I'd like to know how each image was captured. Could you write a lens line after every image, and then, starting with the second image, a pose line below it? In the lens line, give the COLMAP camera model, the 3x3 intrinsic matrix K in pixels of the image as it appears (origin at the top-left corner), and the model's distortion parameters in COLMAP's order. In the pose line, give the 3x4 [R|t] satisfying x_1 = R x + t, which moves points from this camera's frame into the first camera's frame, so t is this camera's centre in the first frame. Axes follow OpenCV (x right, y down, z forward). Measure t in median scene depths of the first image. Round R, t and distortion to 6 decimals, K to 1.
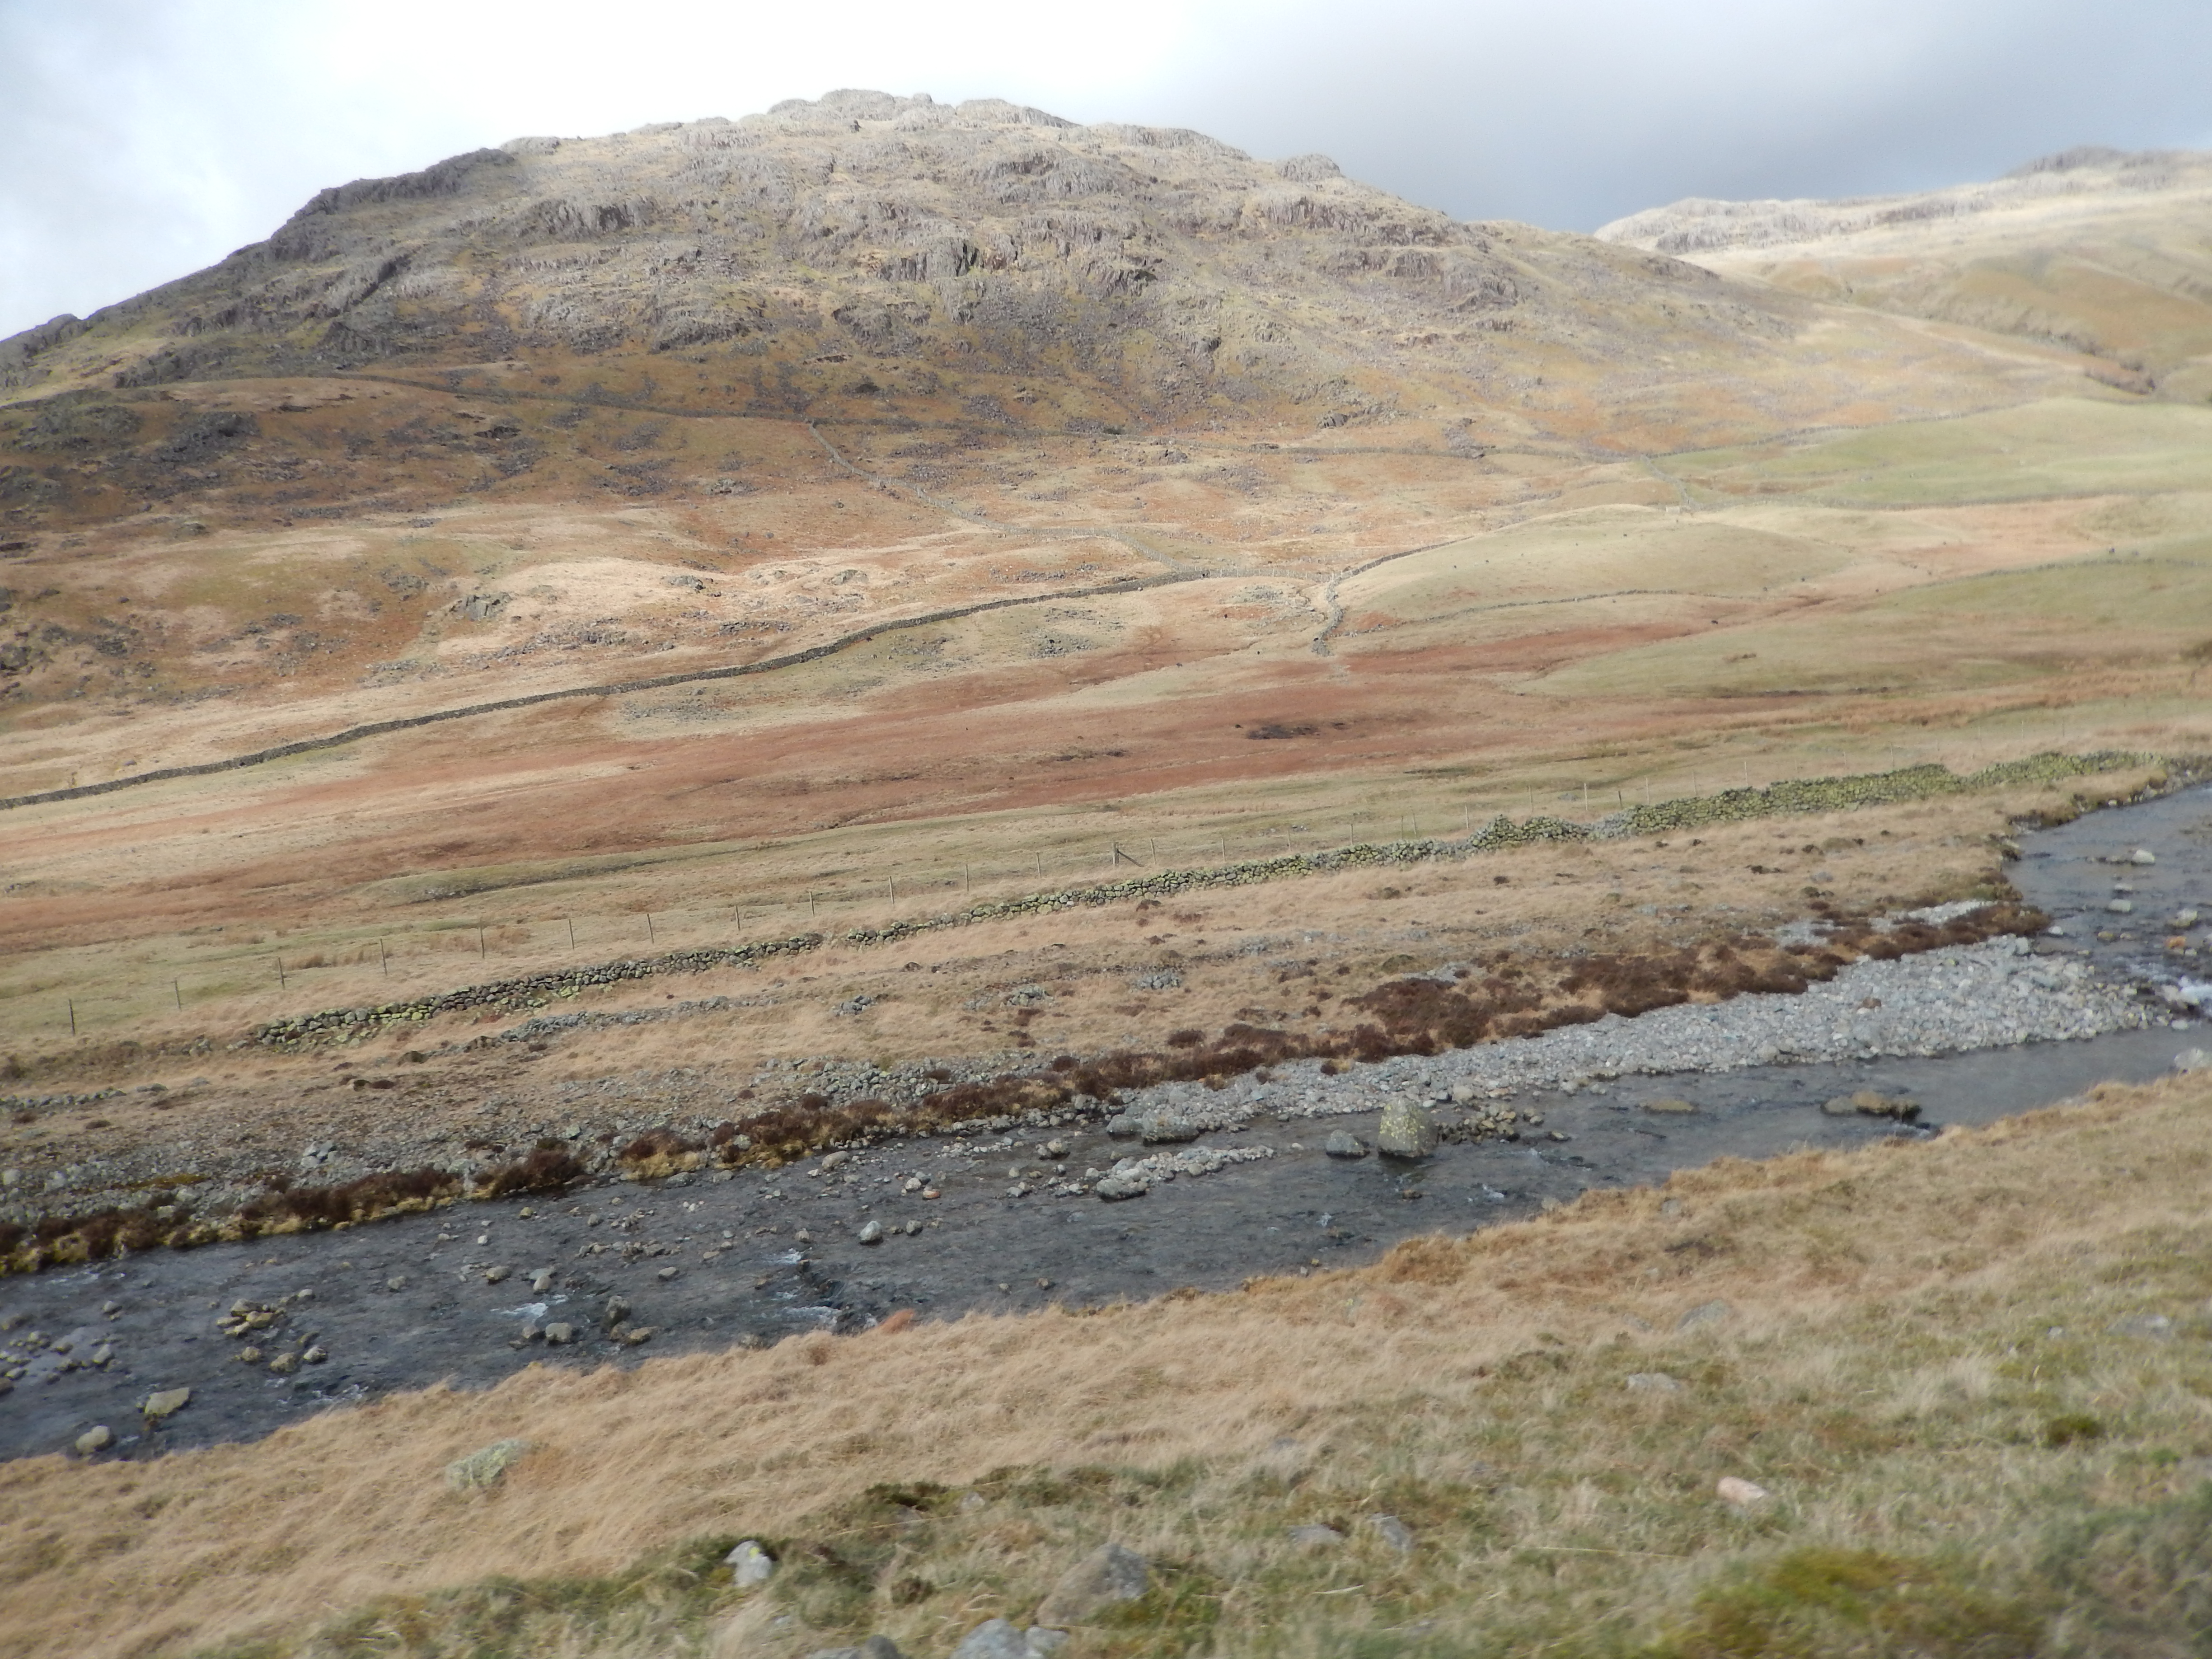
lens RADIAL K [[1723.9, 0, 1094.2], [0, 1723.9, 789.0], [0, 0, 1]] dist [0.009873, 0.011792]
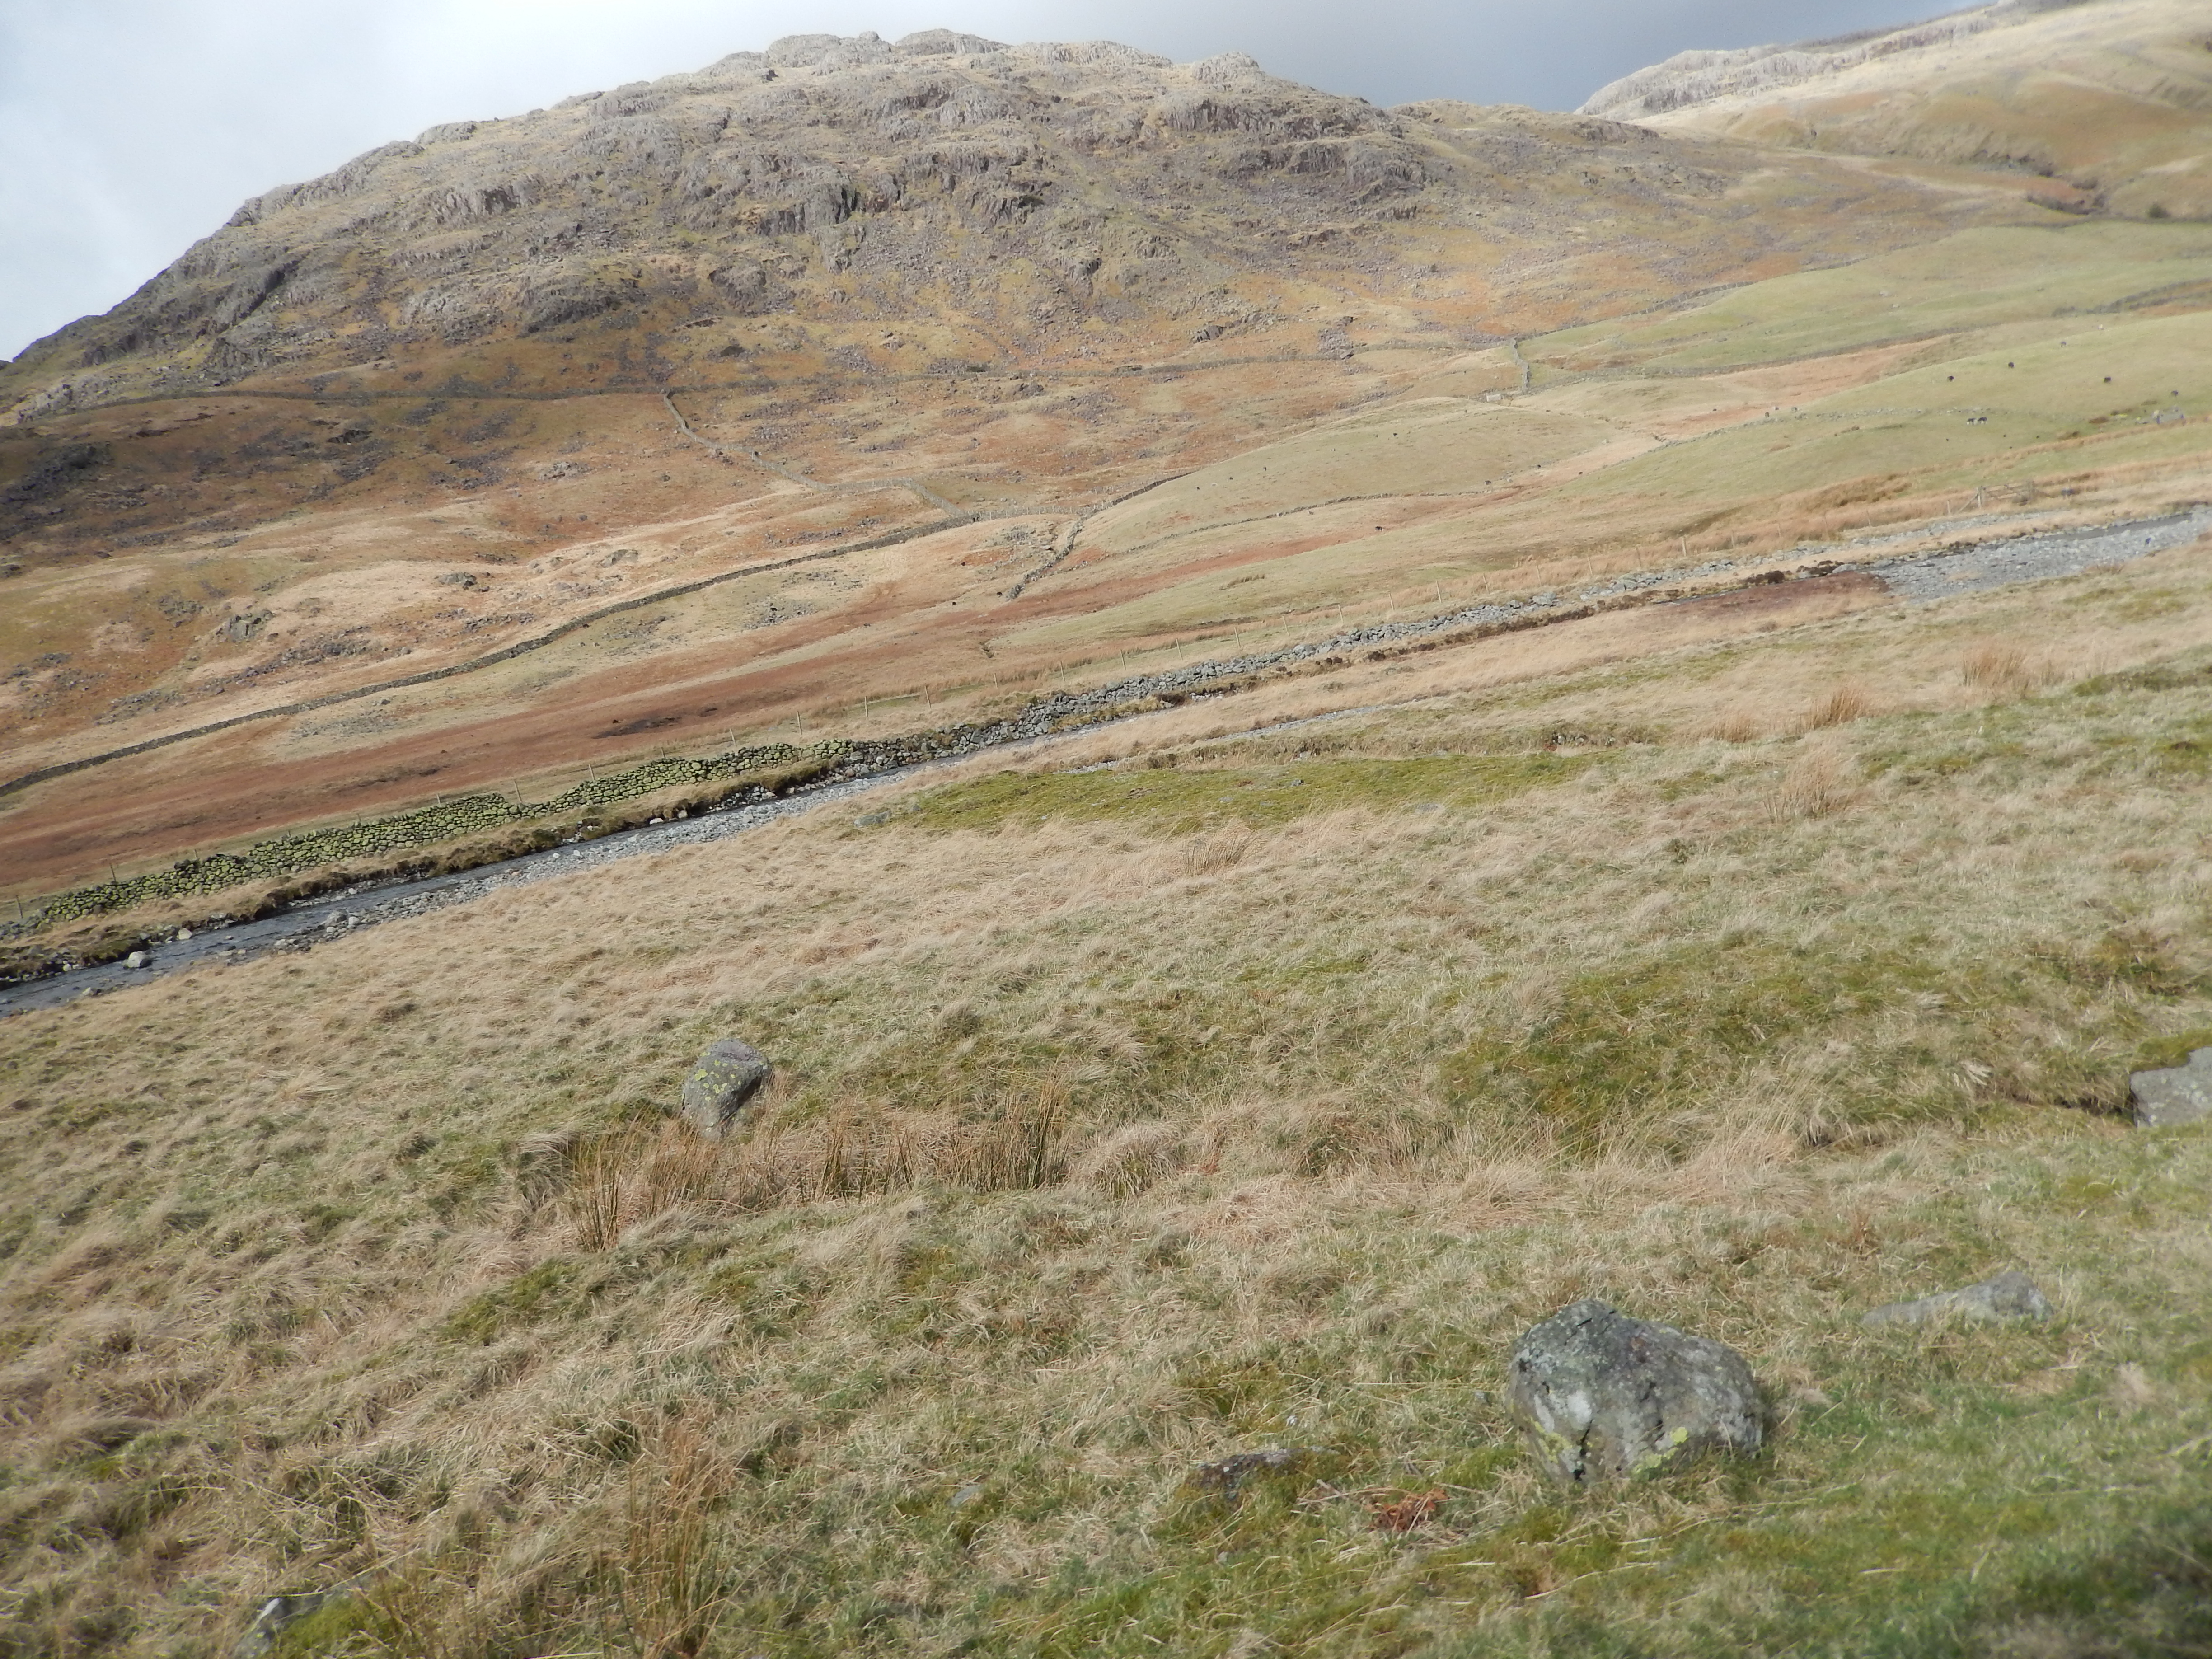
lens RADIAL K [[1752.5, 0, 1085.7], [0, 1752.5, 767.7], [0, 0, 1]] dist [-0.003961, 0.043807]
pose [[0.994499, -0.095184, -0.043728, 0.089907], [0.096252, 0.995091, 0.023011, -0.001898], [0.041323, -0.027094, 0.998778, 0.015426]]
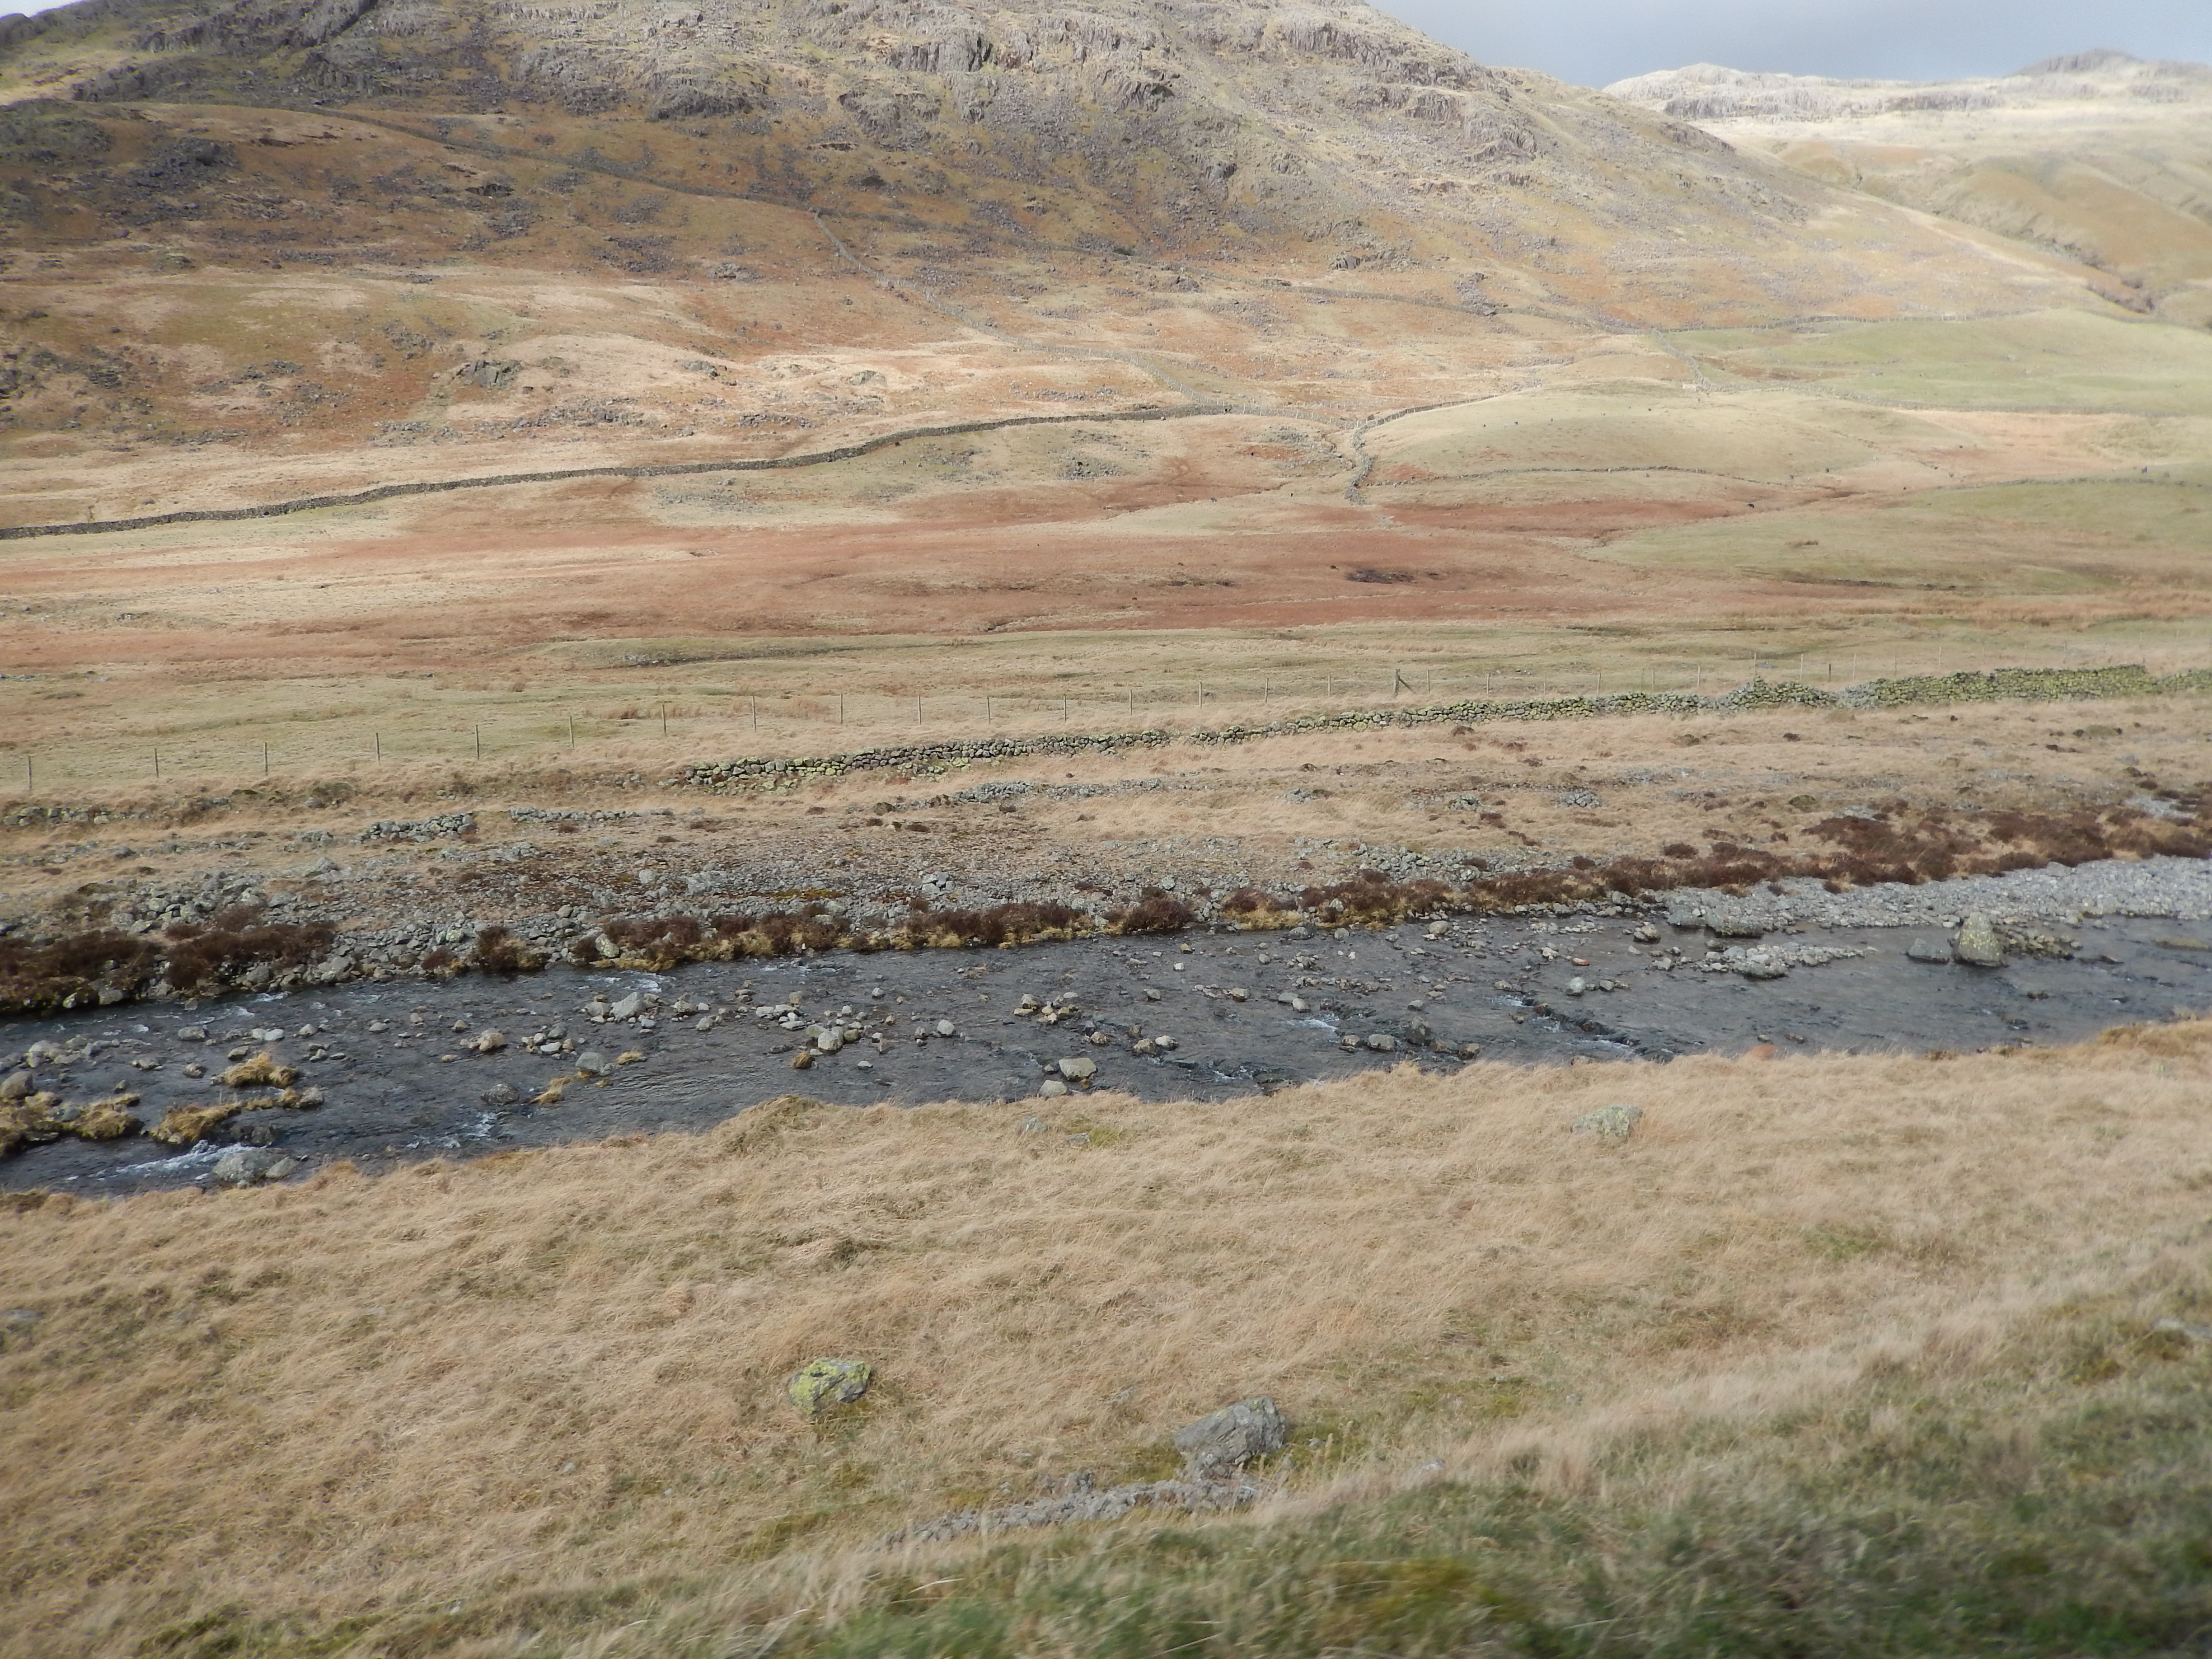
lens RADIAL K [[1723.9, 0, 1094.2], [0, 1723.9, 789.0], [0, 0, 1]] dist [0.009873, 0.011792]
pose [[0.995483, 0.084563, 0.043159, -0.021430], [-0.088412, 0.991364, 0.096858, 0.001775], [-0.034595, -0.100237, 0.994362, -0.005641]]
